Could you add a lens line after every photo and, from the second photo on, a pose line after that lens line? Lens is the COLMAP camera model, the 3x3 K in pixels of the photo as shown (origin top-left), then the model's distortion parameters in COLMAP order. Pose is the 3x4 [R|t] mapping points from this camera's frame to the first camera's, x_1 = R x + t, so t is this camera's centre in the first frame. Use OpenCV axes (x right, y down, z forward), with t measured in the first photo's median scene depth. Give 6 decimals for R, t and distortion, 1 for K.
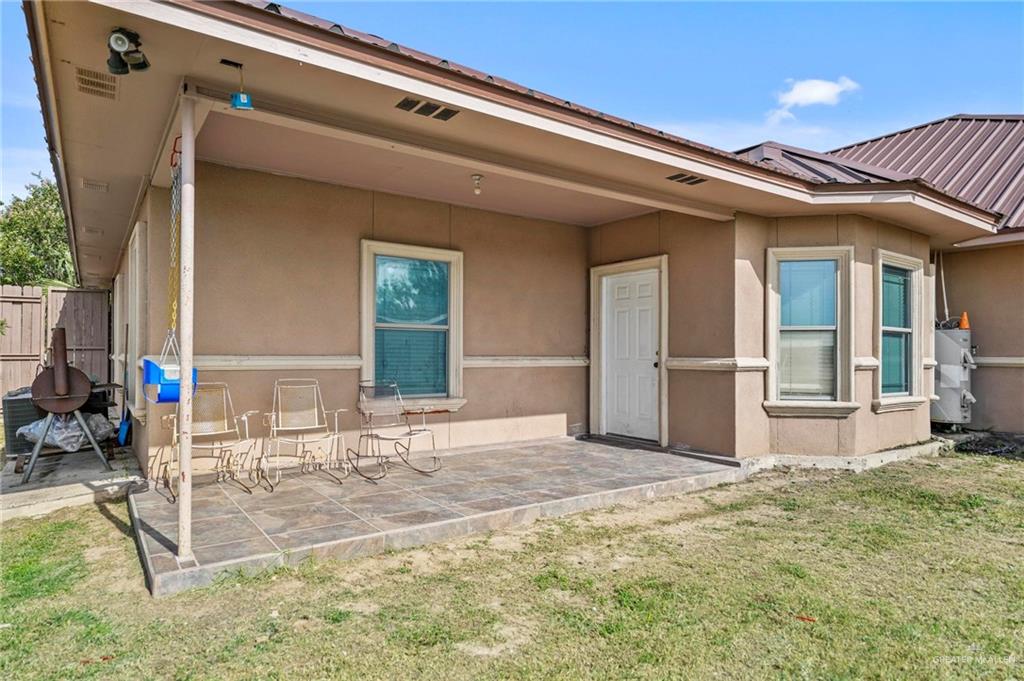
lens RADIAL K [[591.8, 0, 510.3], [0, 591.8, 345.5], [0, 0, 1]] dist [0.001075, -0.000378]
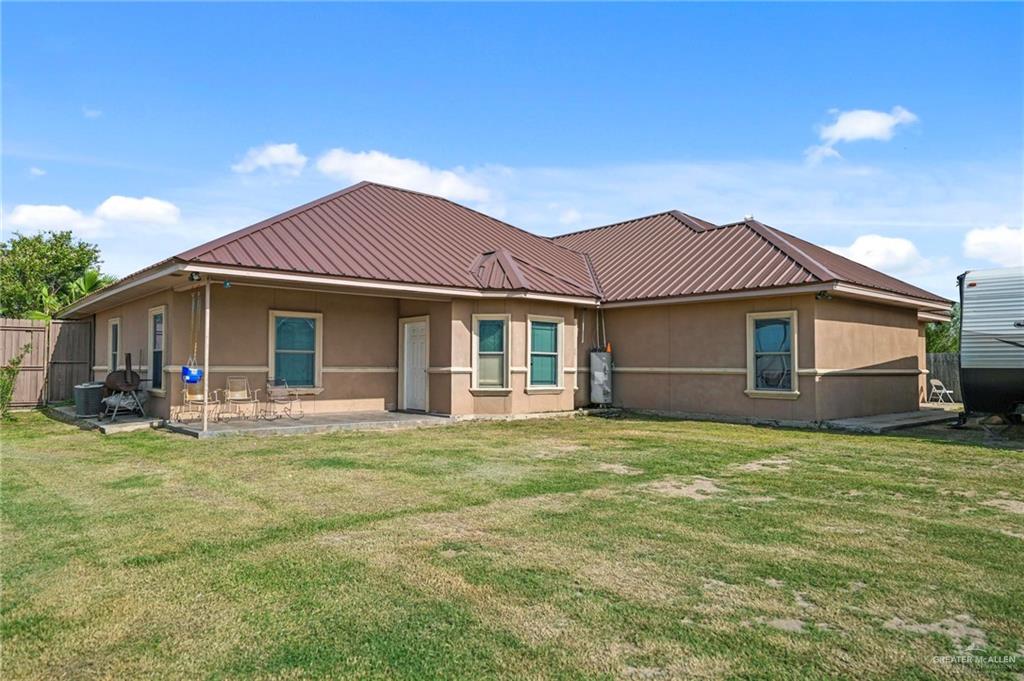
lens RADIAL K [[651.9, 0, 513.9], [0, 651.9, 342.4], [0, 0, 1]] dist [0.005306, 0.001481]
pose [[0.994776, 0.004354, 0.101985, 0.344154], [-0.001916, 0.999710, -0.023984, -0.011412], [-0.102060, 0.023664, 0.994497, -1.262894]]
